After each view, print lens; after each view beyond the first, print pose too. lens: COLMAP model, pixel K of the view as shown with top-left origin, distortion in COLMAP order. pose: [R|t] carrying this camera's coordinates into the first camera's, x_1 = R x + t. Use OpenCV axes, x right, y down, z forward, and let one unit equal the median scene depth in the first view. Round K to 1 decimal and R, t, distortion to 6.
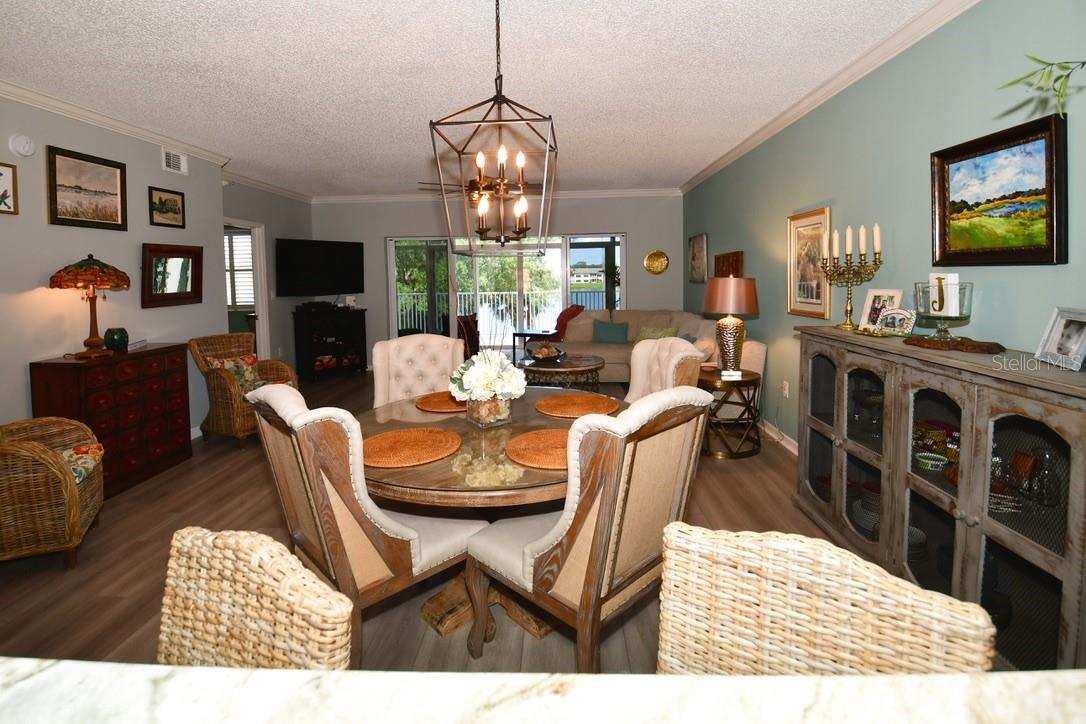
lens RADIAL K [[518.2, 0, 533.7], [0, 518.2, 311.3], [0, 0, 1]] dist [0.000503, -0.016745]
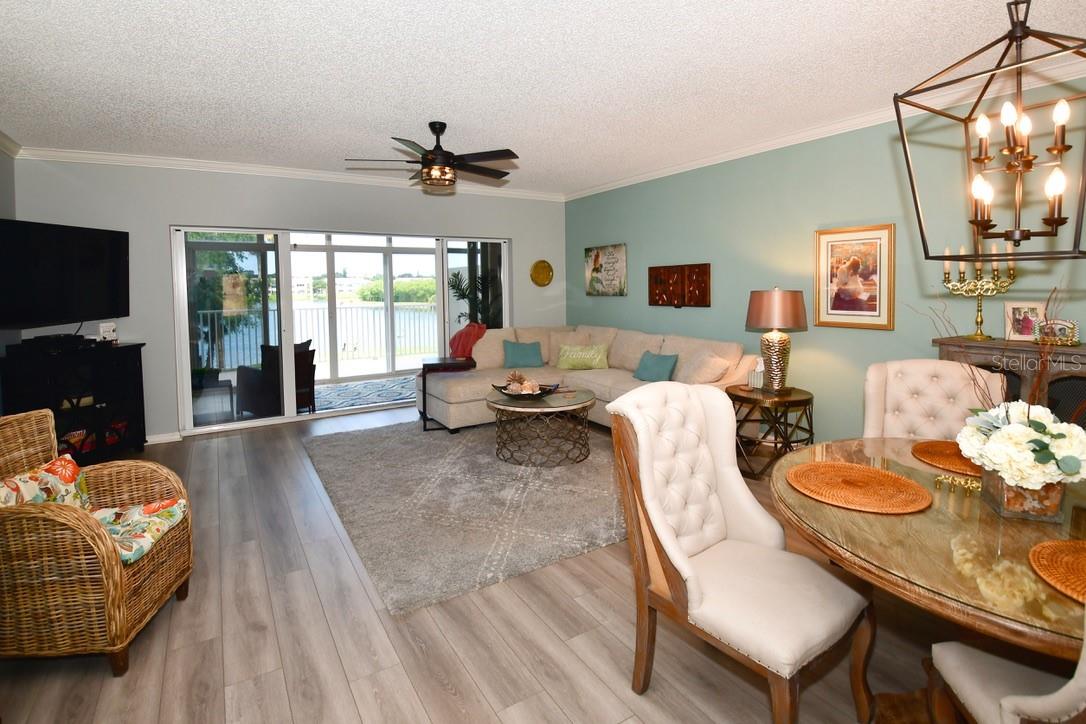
lens RADIAL K [[524.2, 0, 533.1], [0, 524.2, 316.0], [0, 0, 1]] dist [0.042649, -0.052739]
pose [[0.824870, -0.026245, 0.564713, -0.575148], [0.036130, 0.999327, -0.006332, -0.030640], [-0.564167, 0.025626, 0.825263, 0.470186]]
